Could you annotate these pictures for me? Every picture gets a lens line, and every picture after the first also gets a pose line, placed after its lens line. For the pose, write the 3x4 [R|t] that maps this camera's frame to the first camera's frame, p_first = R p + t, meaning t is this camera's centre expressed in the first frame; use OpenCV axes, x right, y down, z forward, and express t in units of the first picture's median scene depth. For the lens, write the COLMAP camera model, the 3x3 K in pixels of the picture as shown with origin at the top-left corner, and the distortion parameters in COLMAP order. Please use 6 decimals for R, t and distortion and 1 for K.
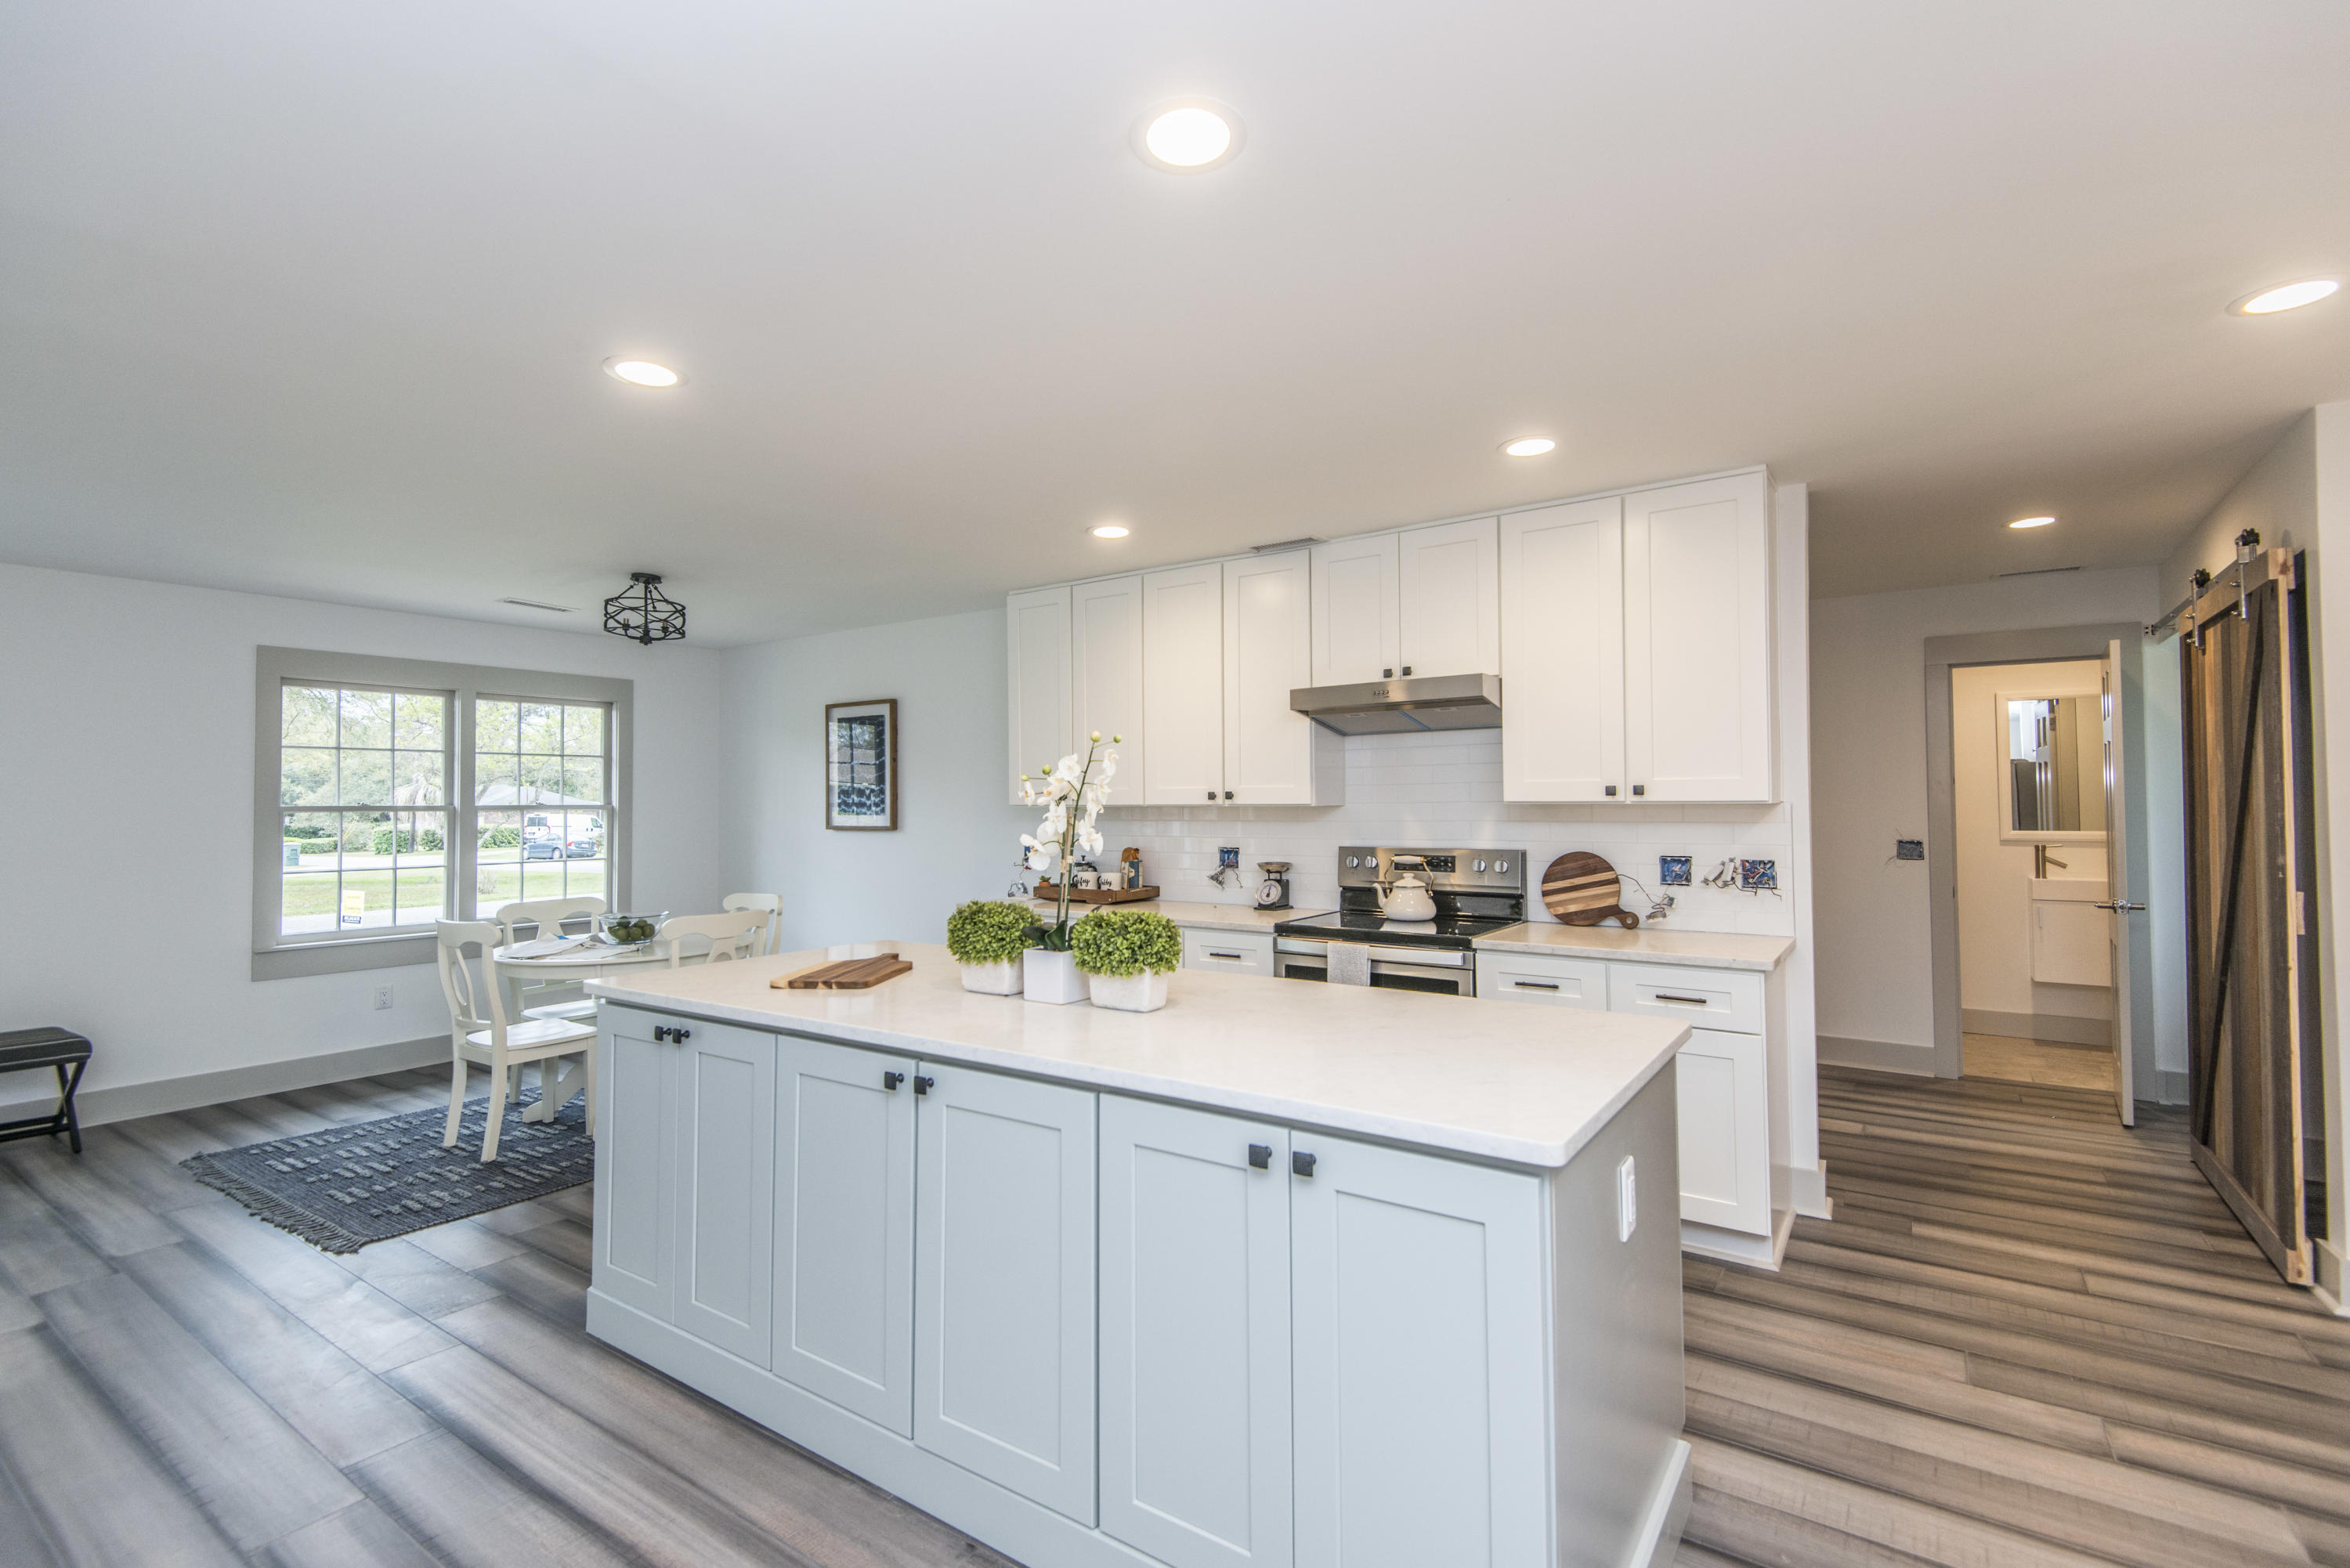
lens RADIAL K [[1064.5, 0, 1172.3], [0, 1064.5, 764.8], [0, 0, 1]] dist [0.035167, -0.018164]
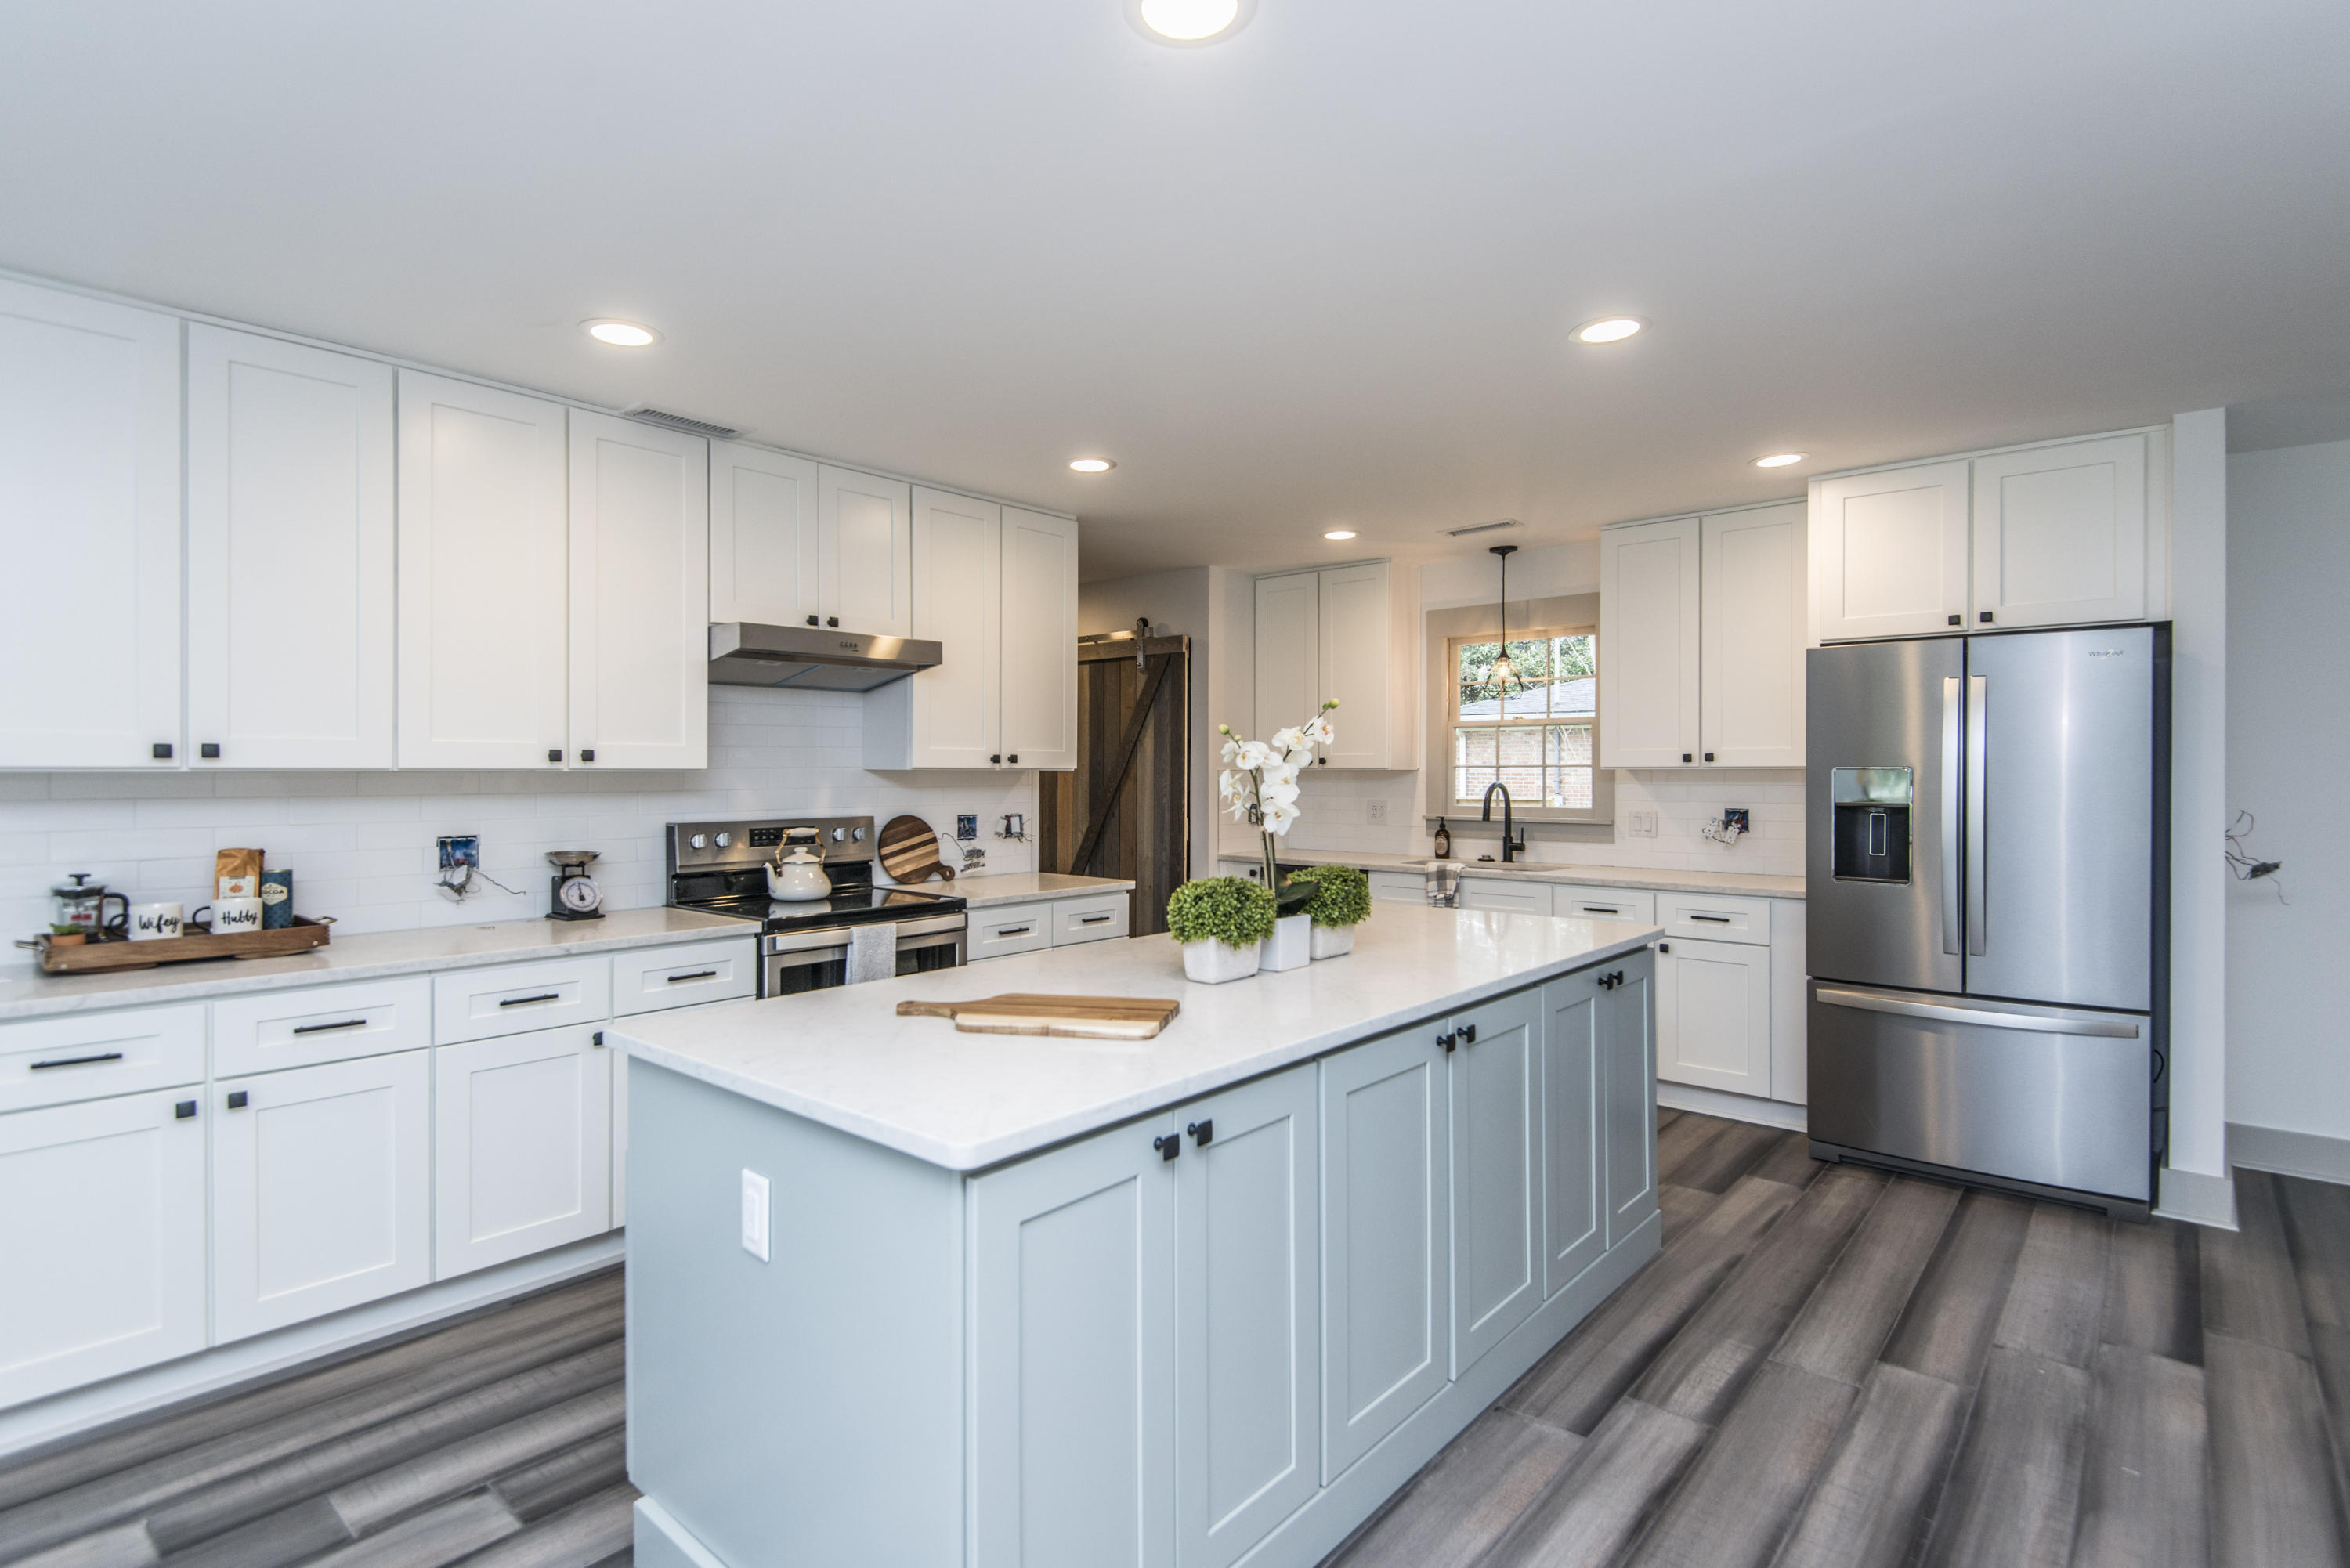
lens RADIAL K [[1146.9, 0, 1169.0], [0, 1146.9, 773.6], [0, 0, 1]] dist [0.019712, -0.012236]
pose [[0.110671, 0.002673, 0.993853, -0.702992], [-0.037660, 0.999289, 0.001506, 0.027352], [-0.993143, -0.037595, 0.110693, 0.598423]]
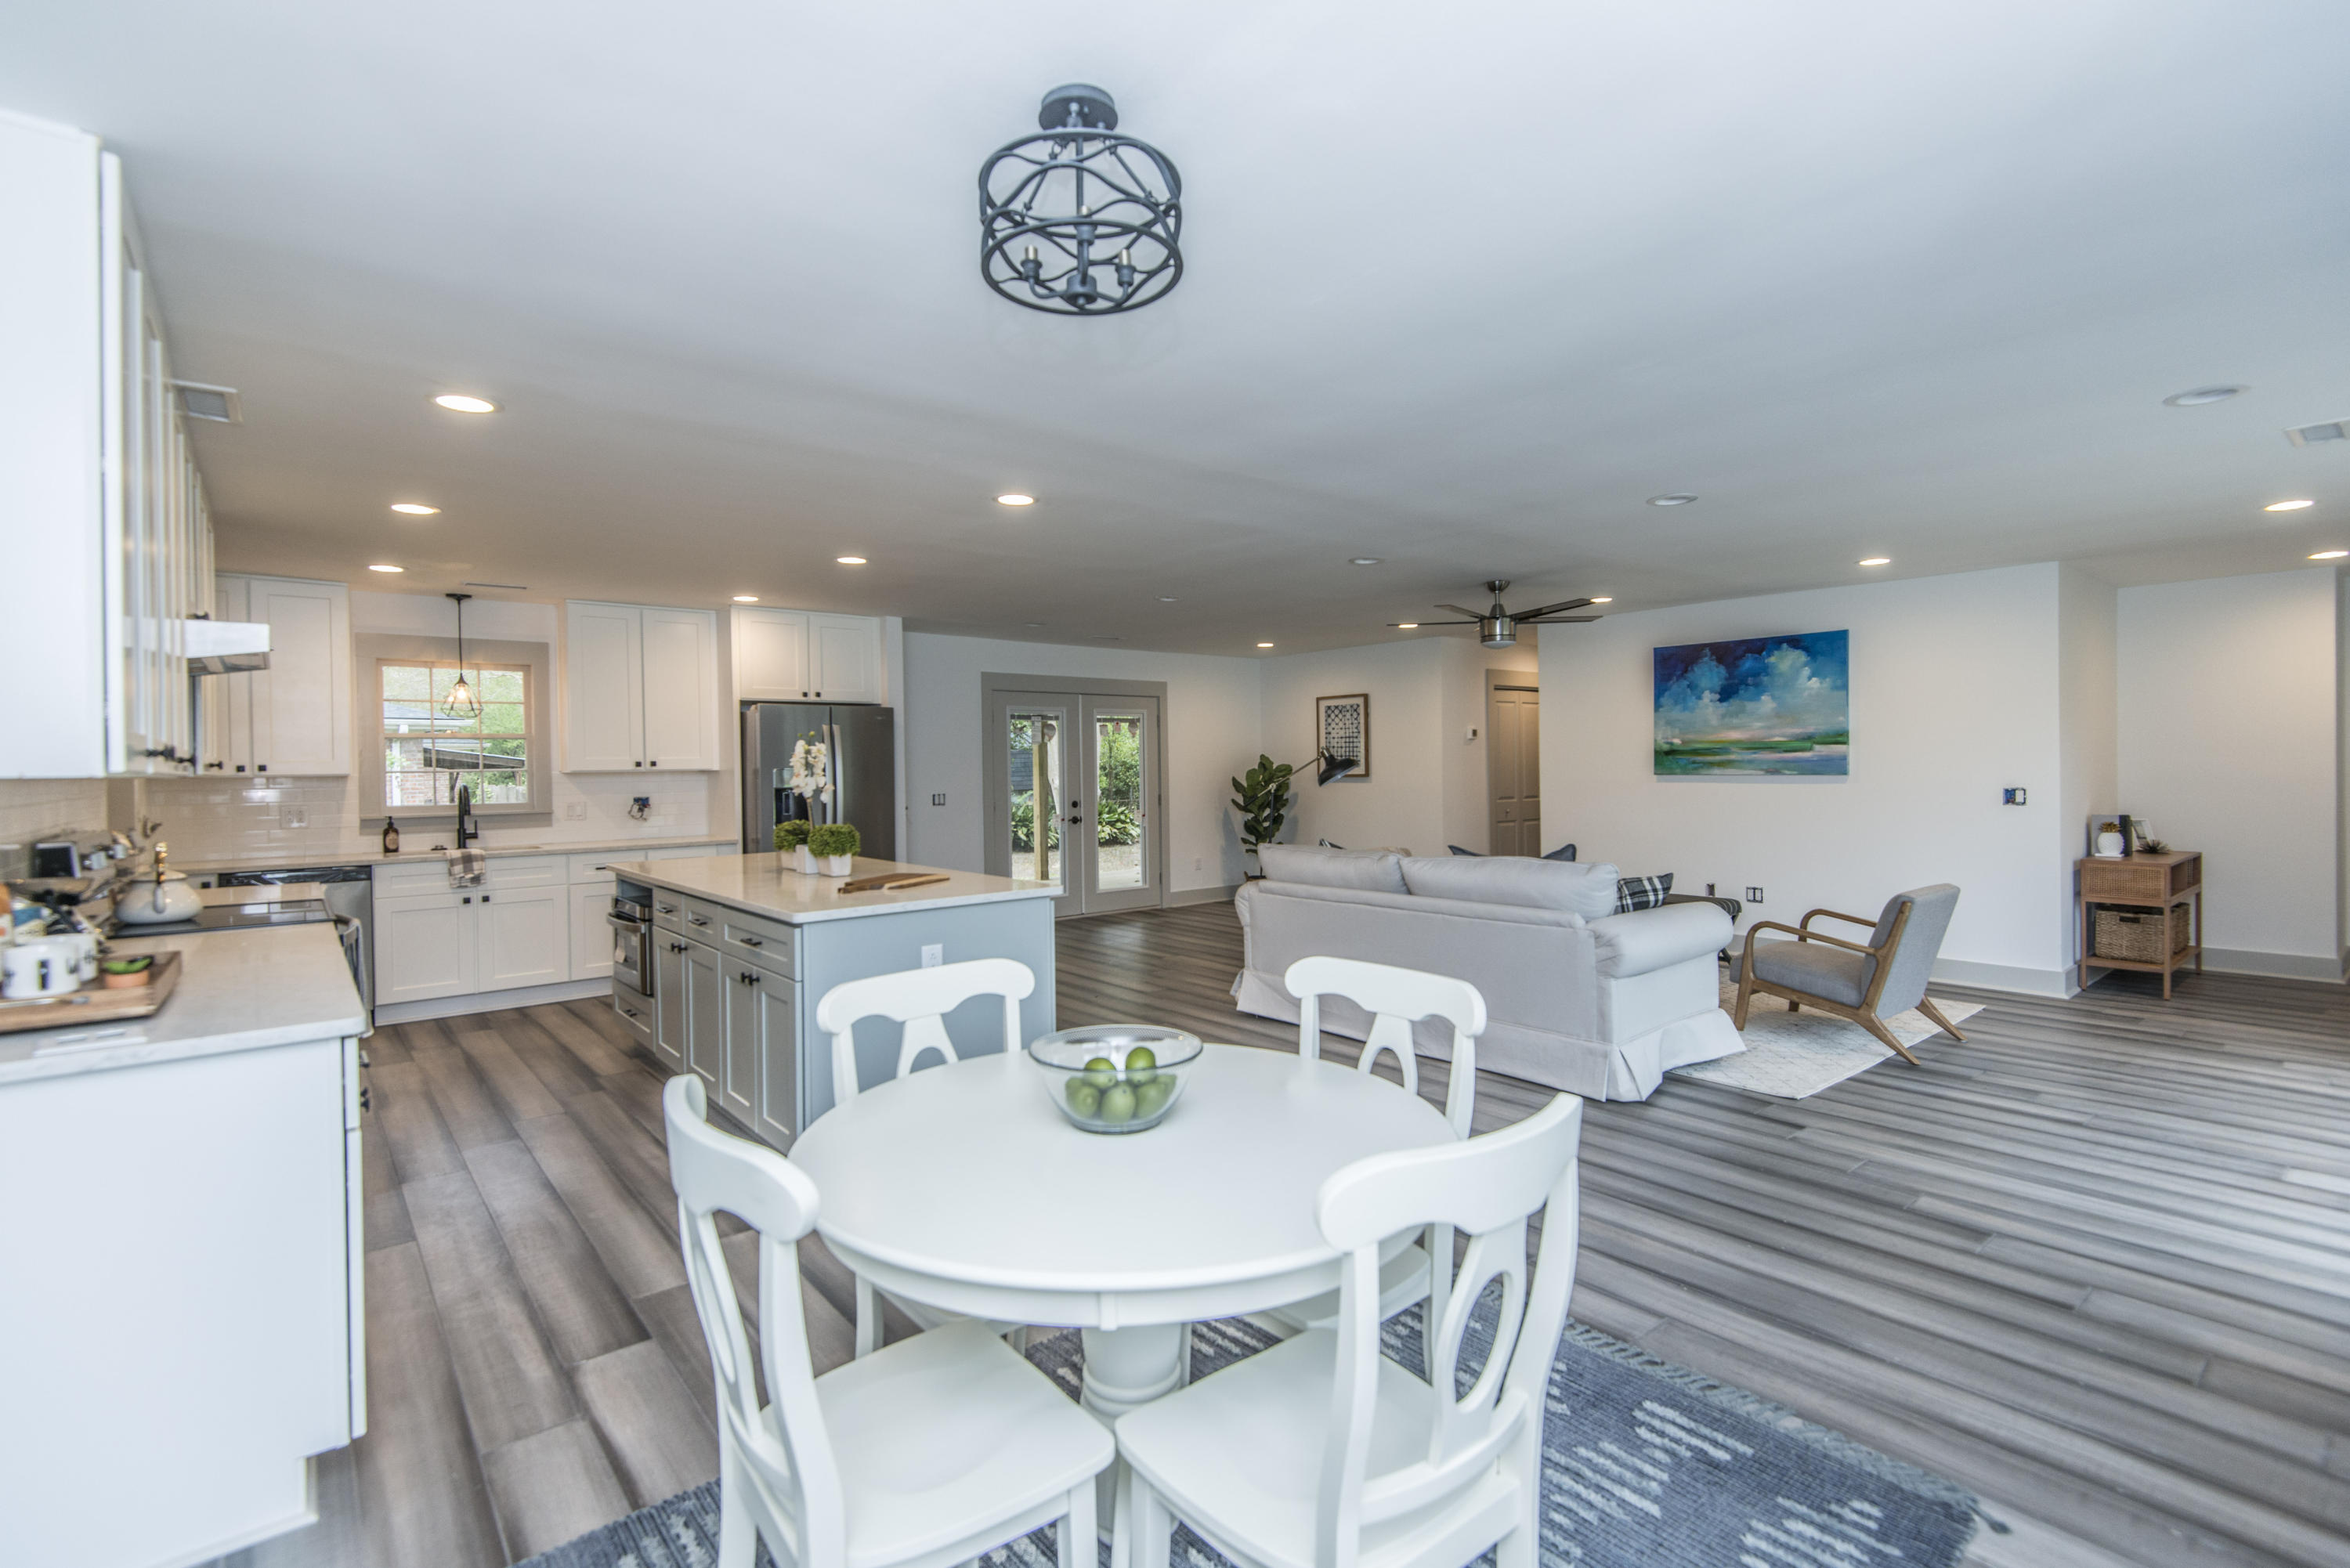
lens RADIAL K [[1064.5, 0, 1175.1], [0, 1064.5, 773.9], [0, 0, 1]] dist [0.035167, -0.018164]
pose [[-0.963372, 0.017072, 0.267624, -0.735528], [0.009435, 0.999511, -0.029796, 0.066297], [-0.268002, -0.026180, -0.963063, 1.592491]]
